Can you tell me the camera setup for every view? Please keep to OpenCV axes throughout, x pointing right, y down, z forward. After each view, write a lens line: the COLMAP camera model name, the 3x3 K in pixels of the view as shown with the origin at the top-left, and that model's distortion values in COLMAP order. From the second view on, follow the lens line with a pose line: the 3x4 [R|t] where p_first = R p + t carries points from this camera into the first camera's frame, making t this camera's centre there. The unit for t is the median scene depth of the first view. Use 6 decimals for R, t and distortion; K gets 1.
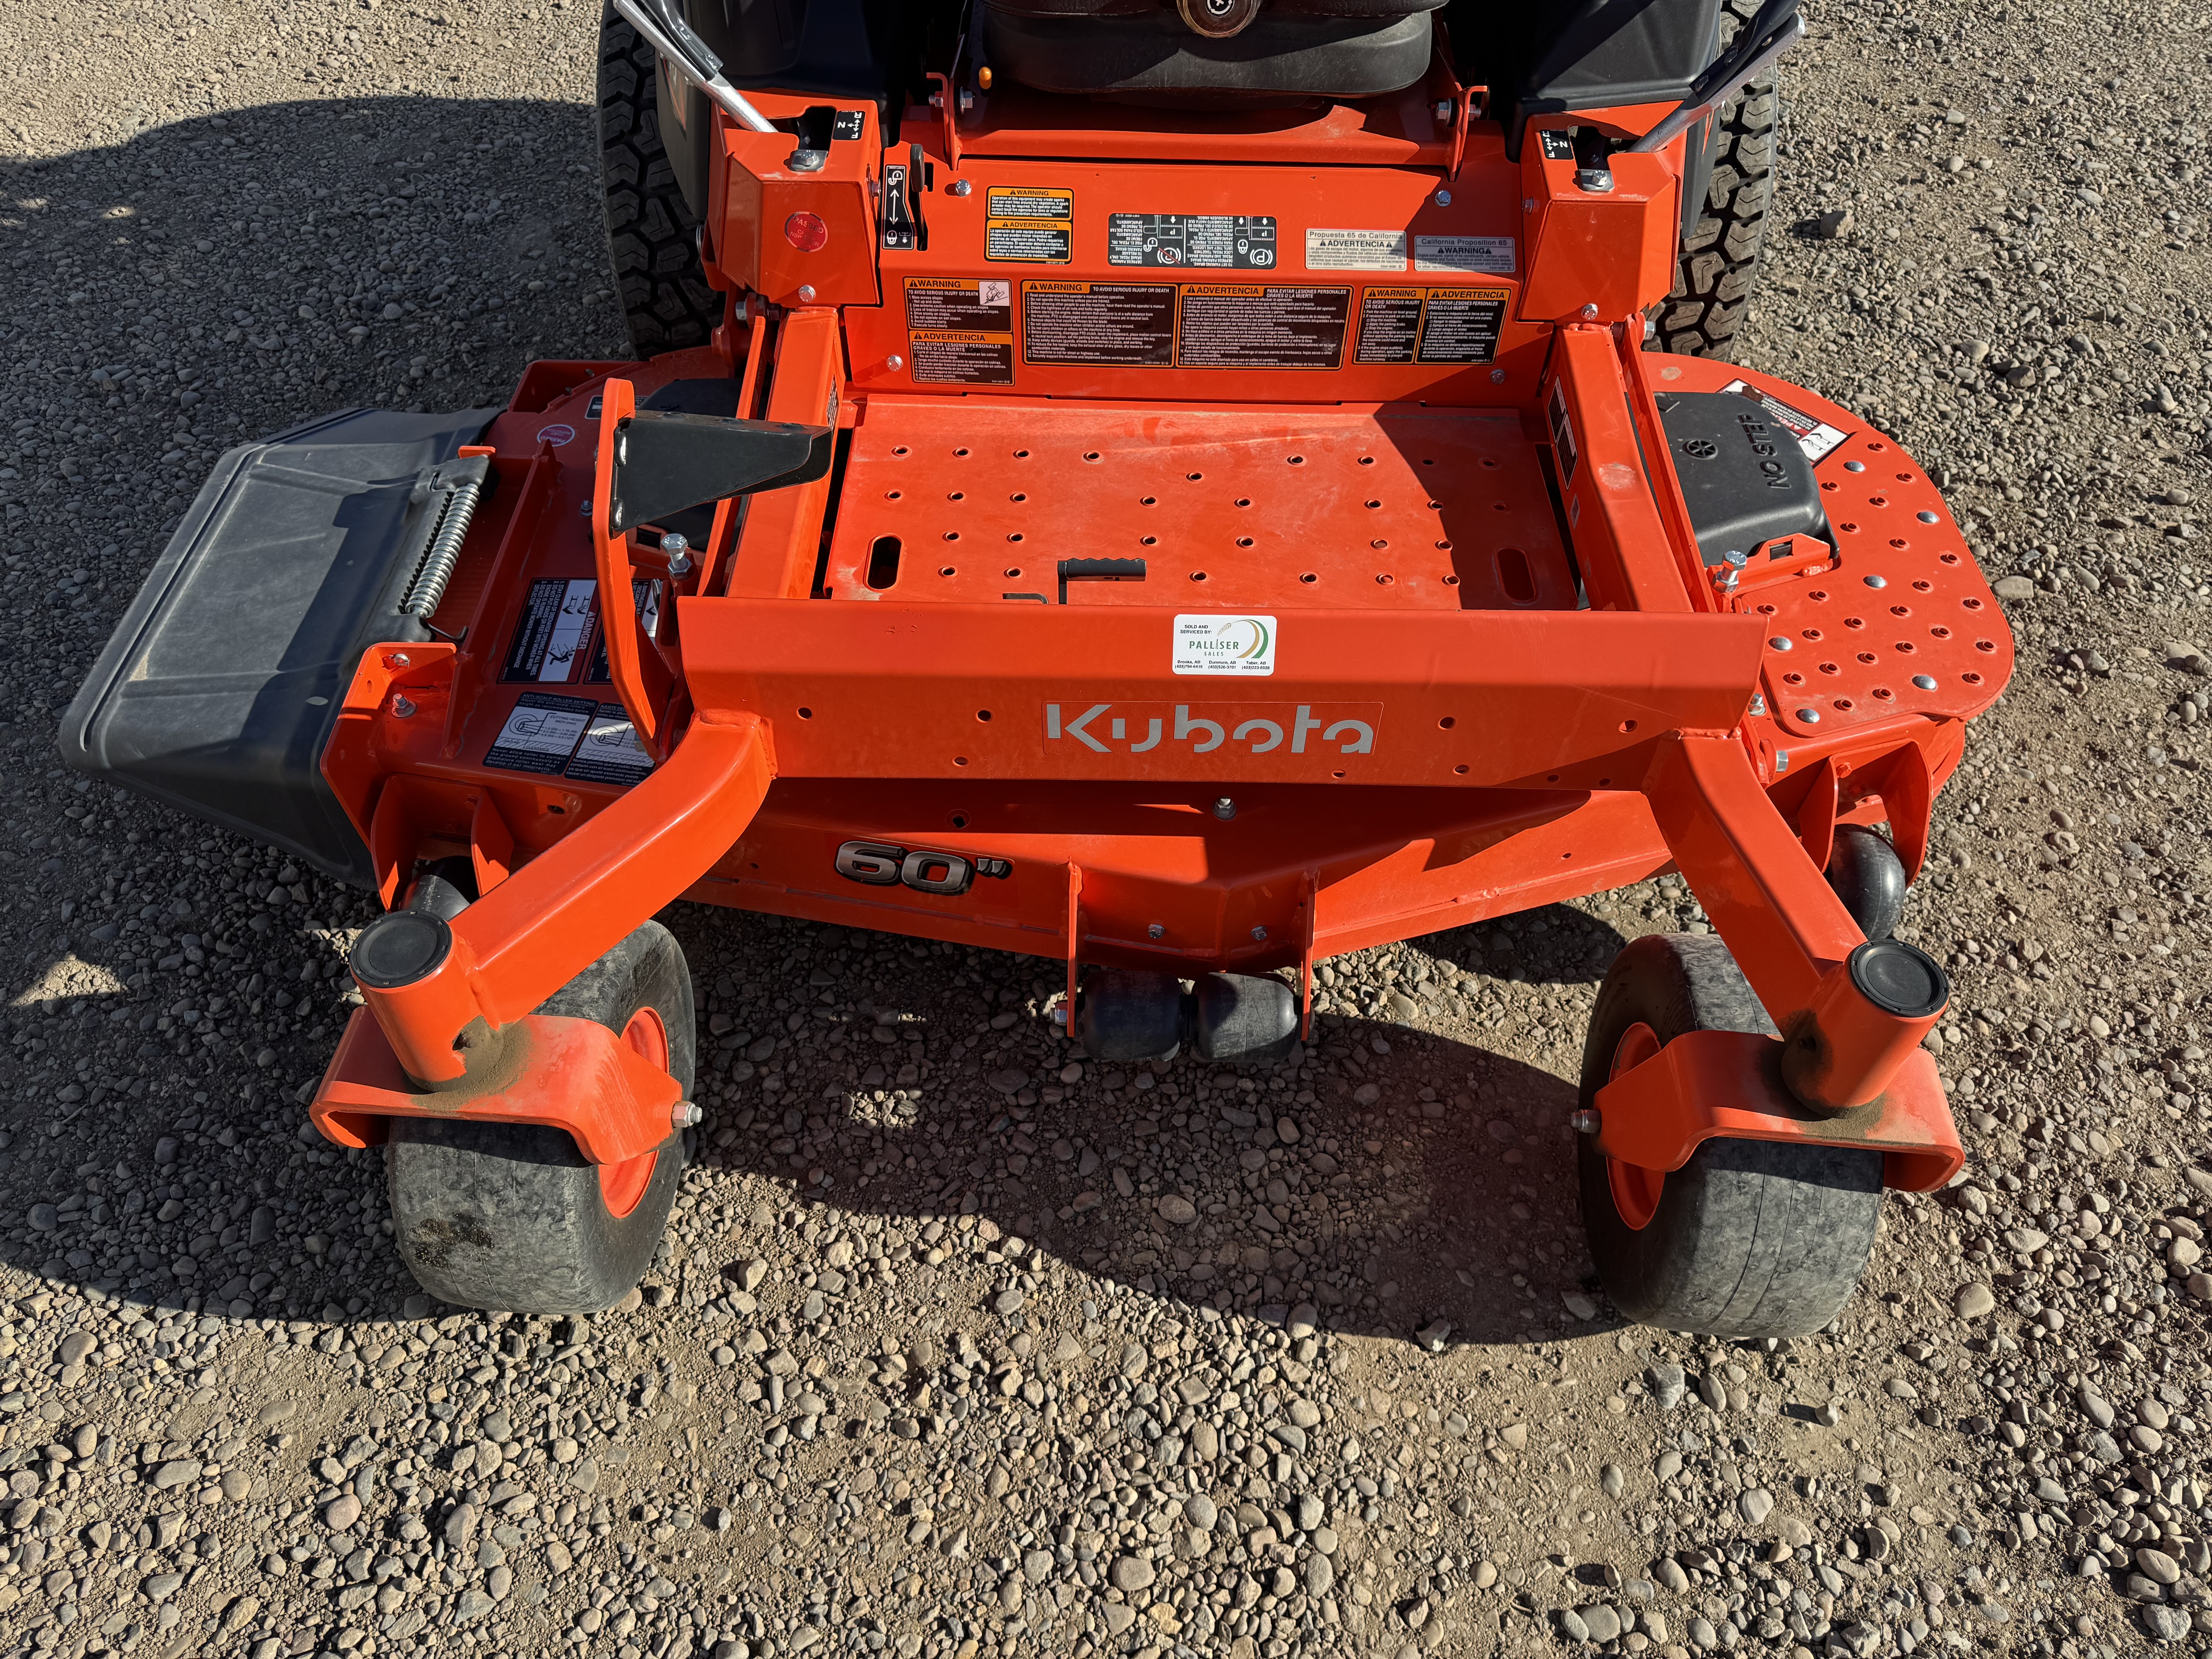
lens RADIAL K [[1534.4, 0, 1117.3], [0, 1534.4, 840.0], [0, 0, 1]] dist [-0.001580, -0.010118]
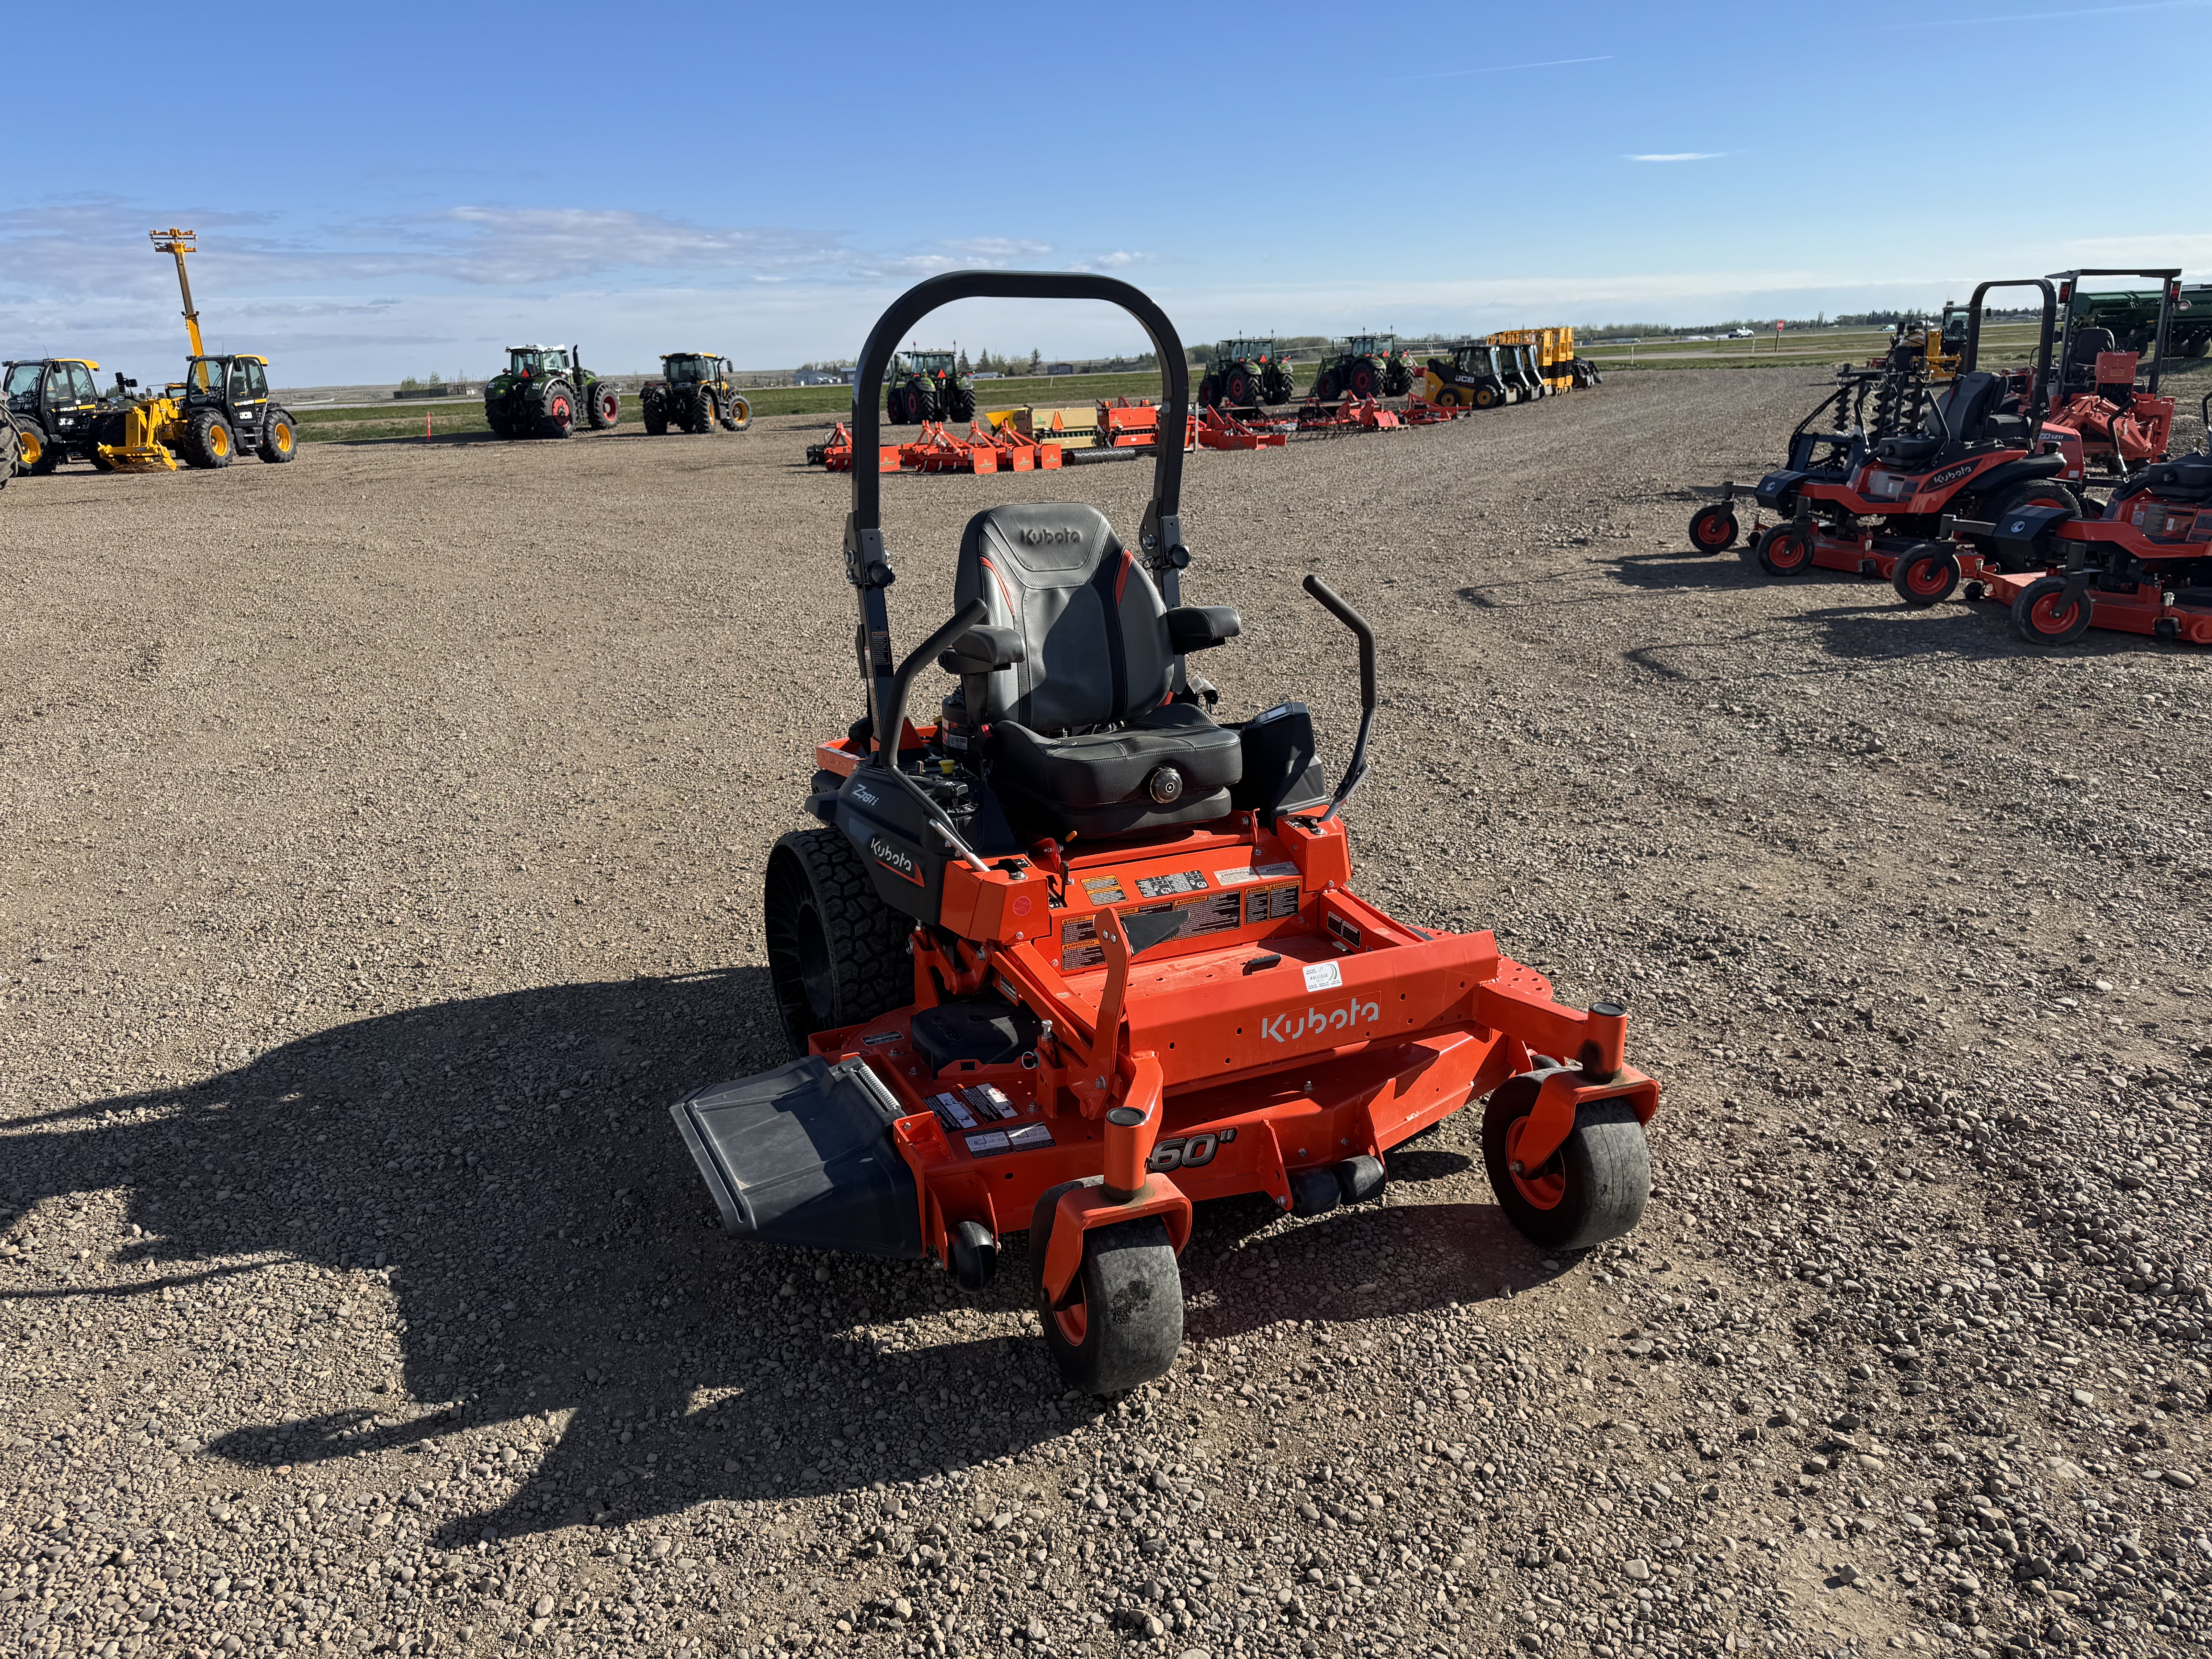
lens RADIAL K [[1534.4, 0, 1111.0], [0, 1534.4, 833.1], [0, 0, 1]] dist [-0.001580, -0.010118]
pose [[0.887775, -0.151136, 0.434756, -0.723959], [0.365732, 0.805112, -0.466942, 0.407272], [-0.279456, 0.573544, 0.770034, -0.532502]]
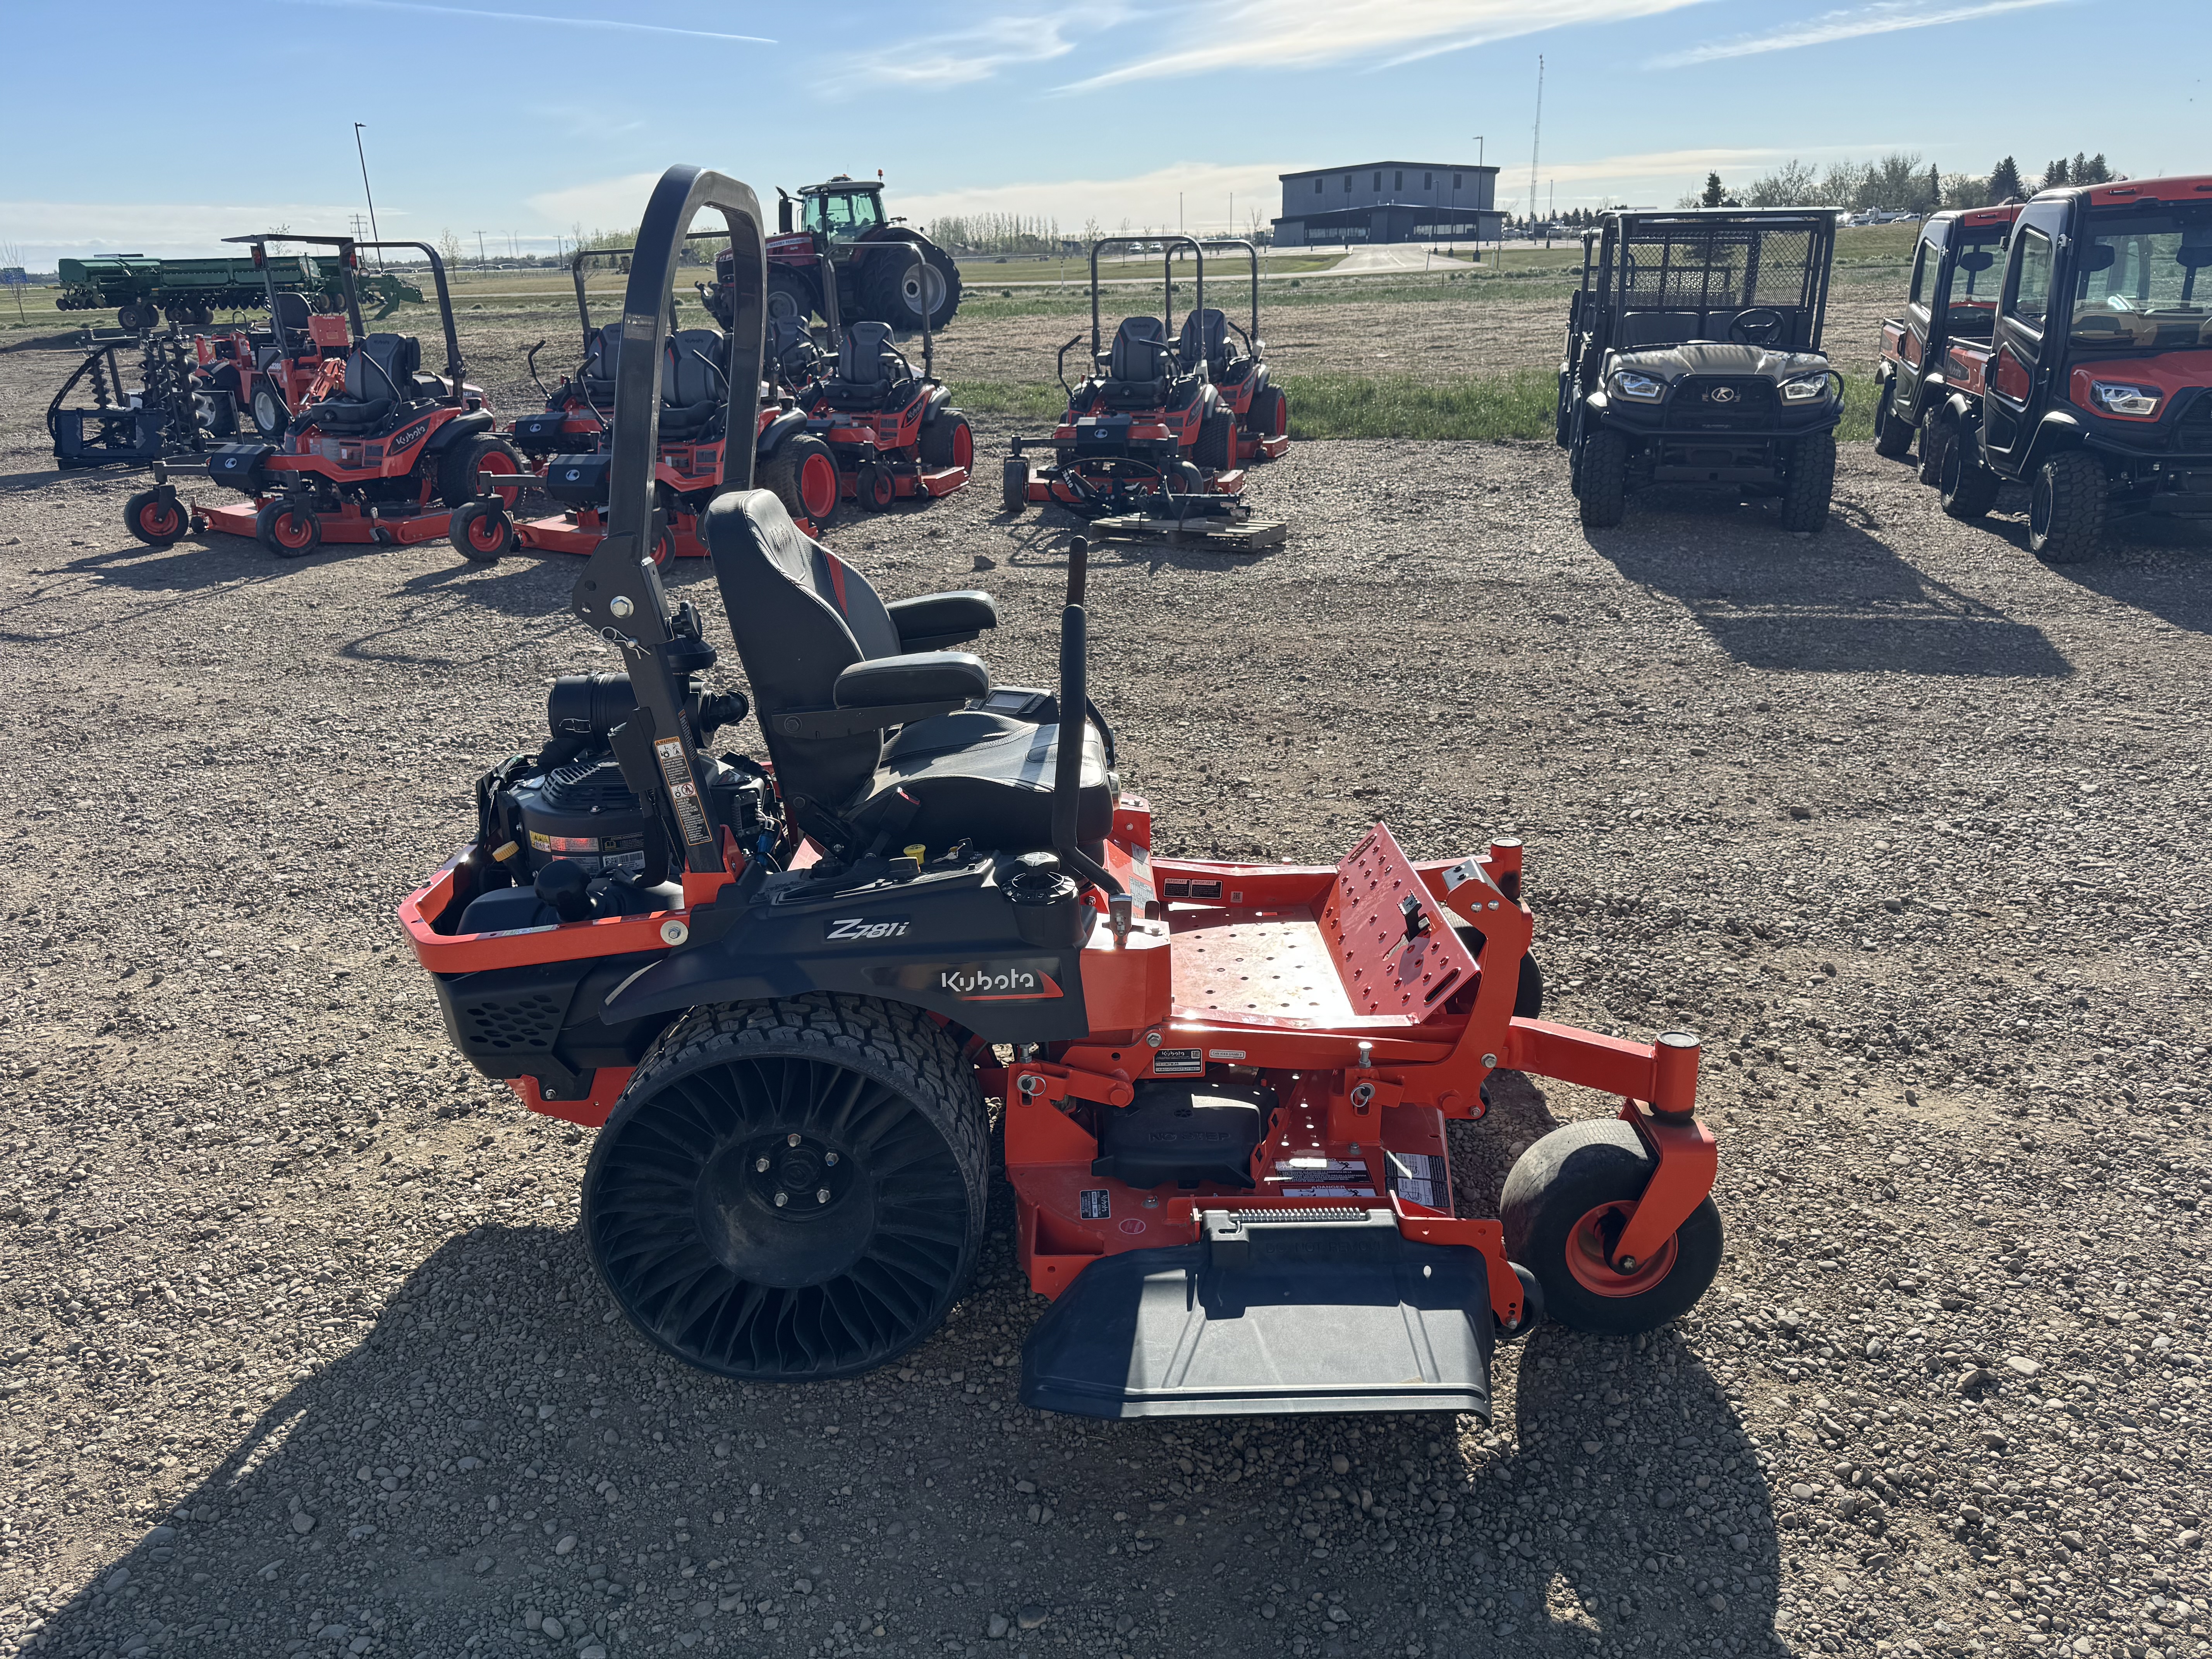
lens RADIAL K [[1534.4, 0, 1111.6], [0, 1534.4, 830.2], [0, 0, 1]] dist [-0.001580, -0.010118]
pose [[-0.026320, -0.329016, 0.943957, -1.301361], [0.778366, 0.585771, 0.225874, -0.673990], [-0.627259, 0.740689, 0.240678, 0.370434]]
